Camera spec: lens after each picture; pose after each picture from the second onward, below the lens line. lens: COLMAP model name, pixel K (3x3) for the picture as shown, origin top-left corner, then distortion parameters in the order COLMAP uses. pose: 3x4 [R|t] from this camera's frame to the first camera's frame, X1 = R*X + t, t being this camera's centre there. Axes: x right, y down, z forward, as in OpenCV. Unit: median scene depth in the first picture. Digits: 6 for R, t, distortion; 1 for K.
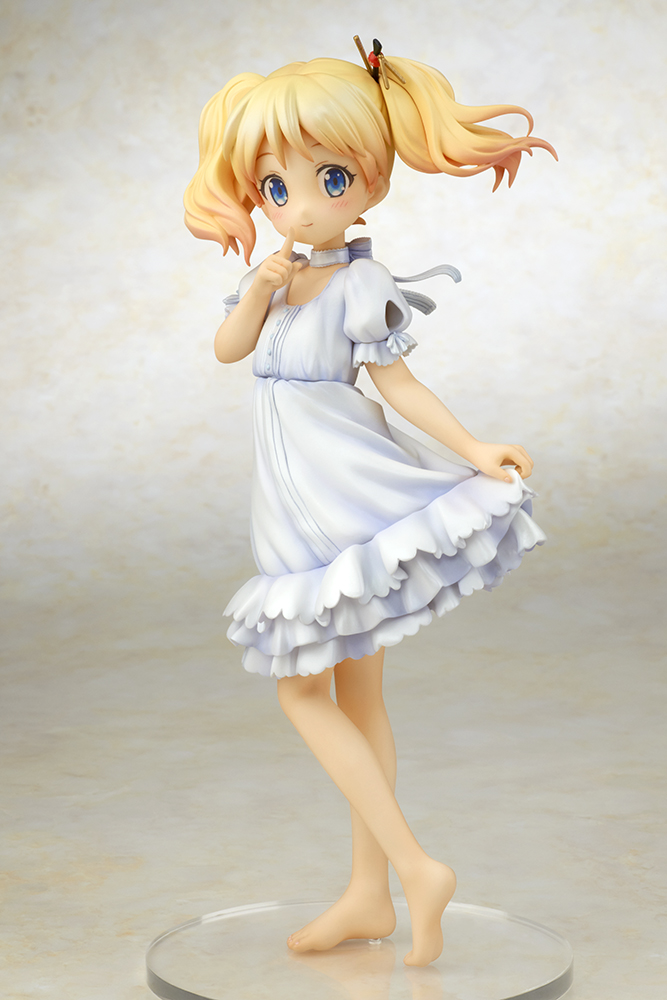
lens RADIAL K [[3978.2, 0, 333.5], [0, 3978.2, 500.0], [0, 0, 1]] dist [0.104649, -1.771400]
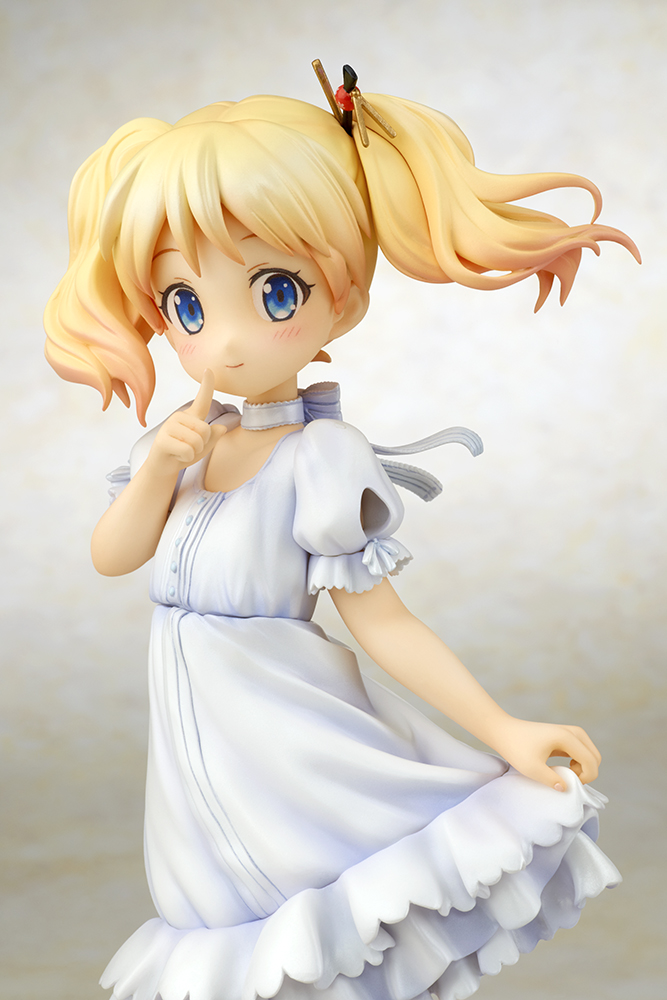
lens RADIAL K [[4904.8, 0, 333.5], [0, 4904.8, 500.0], [0, 0, 1]] dist [0.395957, 6.712626]
pose [[0.999972, 0.005679, 0.004953, 0.005026], [-0.005533, 0.999565, -0.028984, -0.026086], [-0.005115, 0.028956, 0.999568, 0.237886]]
